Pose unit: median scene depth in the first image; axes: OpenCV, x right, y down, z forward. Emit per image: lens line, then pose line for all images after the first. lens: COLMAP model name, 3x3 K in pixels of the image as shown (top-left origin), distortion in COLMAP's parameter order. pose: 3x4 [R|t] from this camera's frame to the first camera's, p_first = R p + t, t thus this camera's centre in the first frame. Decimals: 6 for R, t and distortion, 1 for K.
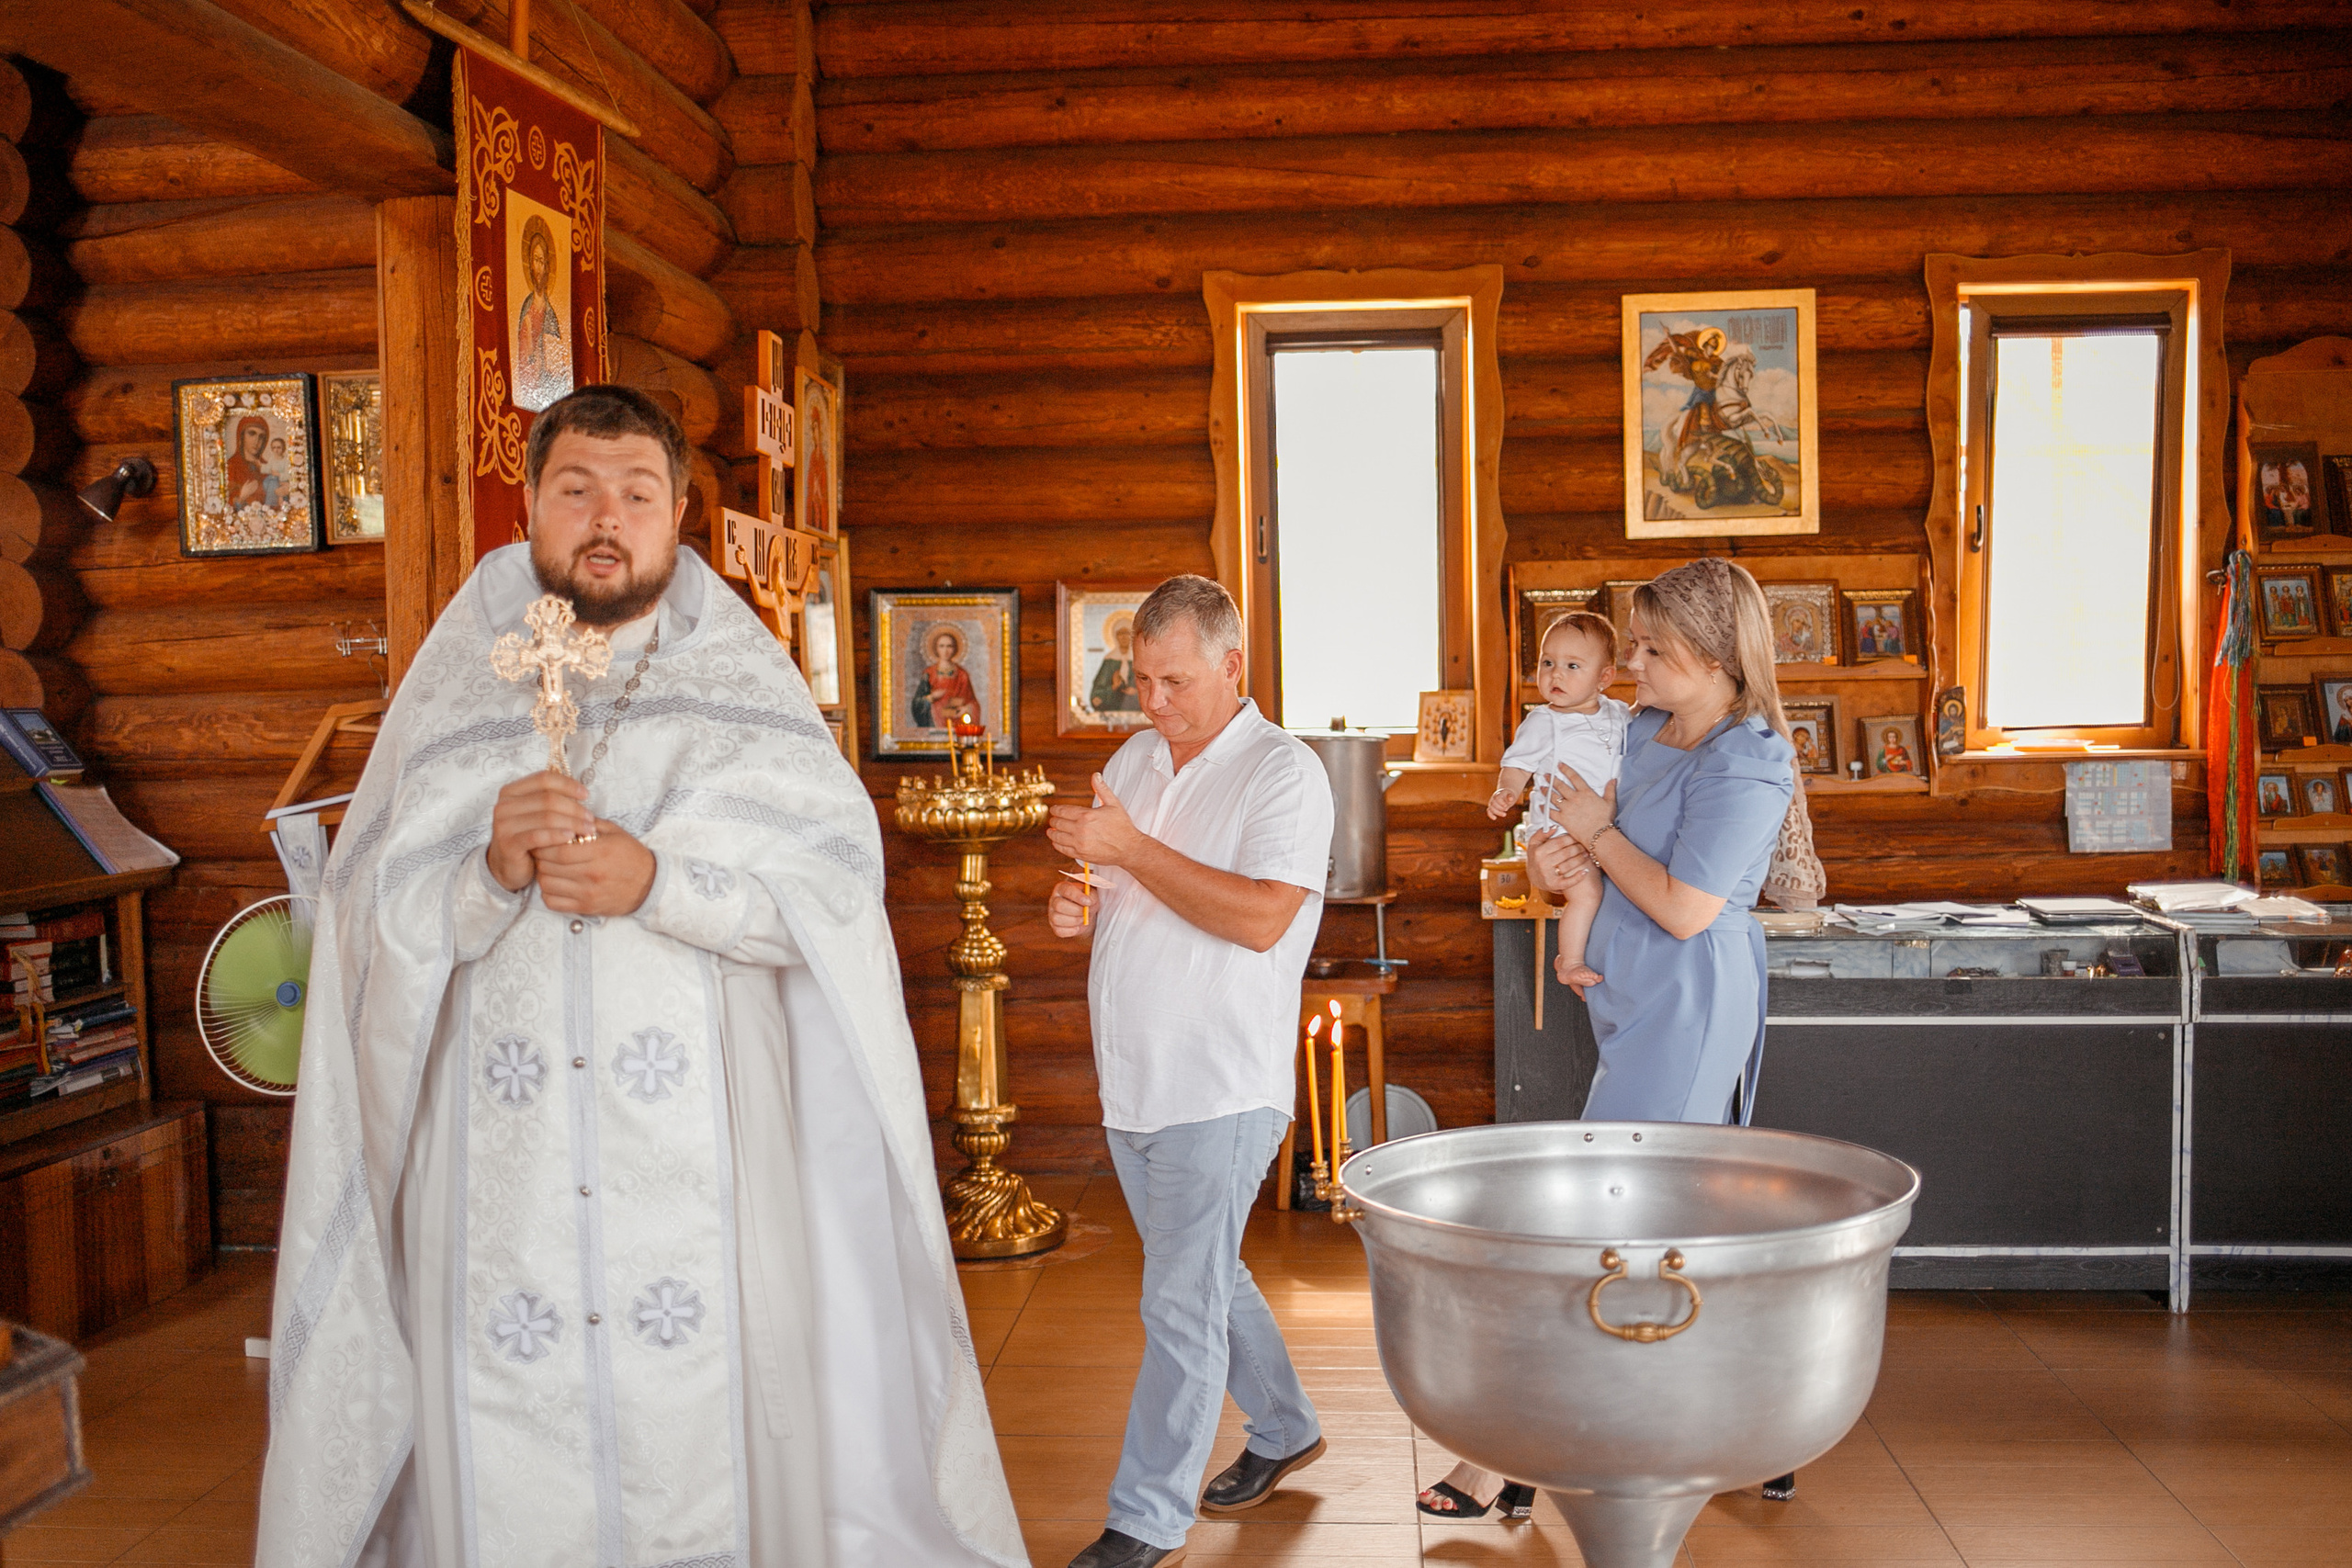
lens RADIAL K [[2297.5, 0, 1173.8], [0, 2297.5, 796.6], [0, 0, 1]] dist [-0.044905, 0.000000]
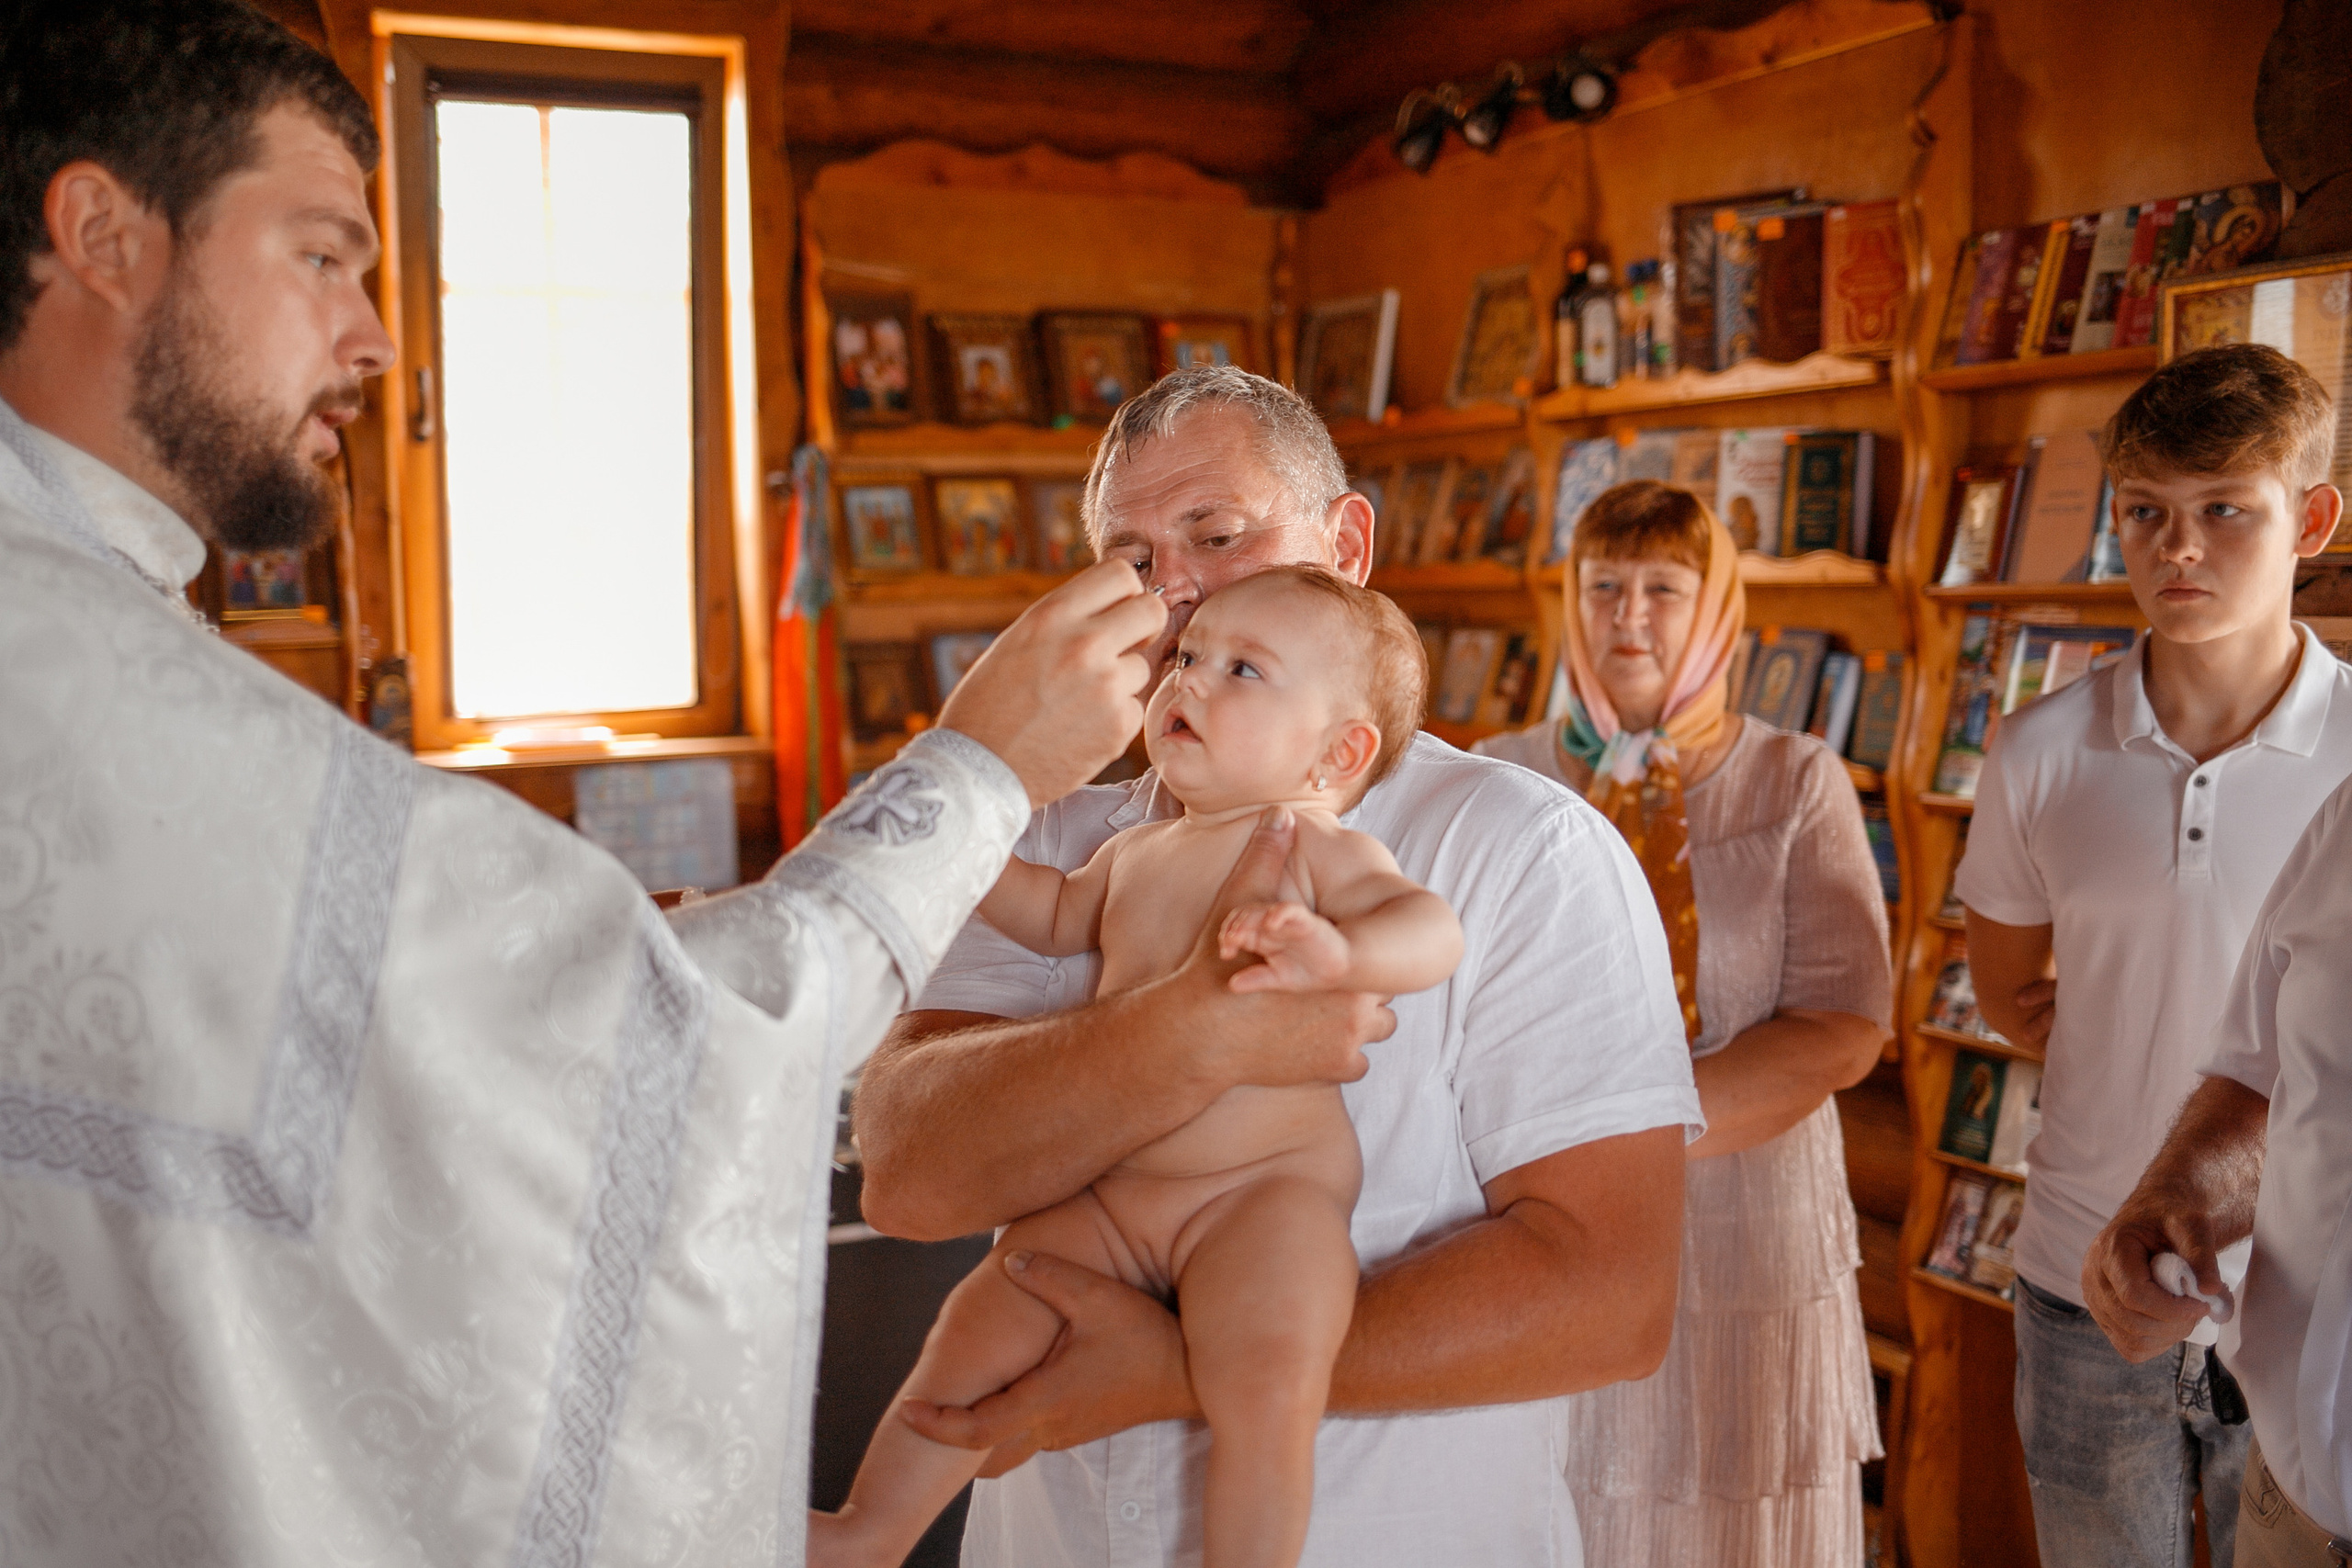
lens RADIAL K [[2297.5, 0, 1157.8], [0, 2297.5, 773.6], [0, 0, 1]] dist [-0.044905, 0.000000]
pose [[0.861926, -0.047553, 0.504799, 0.206157], [0.033990, 0.998772, 0.036050, -0.031684], [-0.505893, -0.013914, 0.862484, 0.353149]]
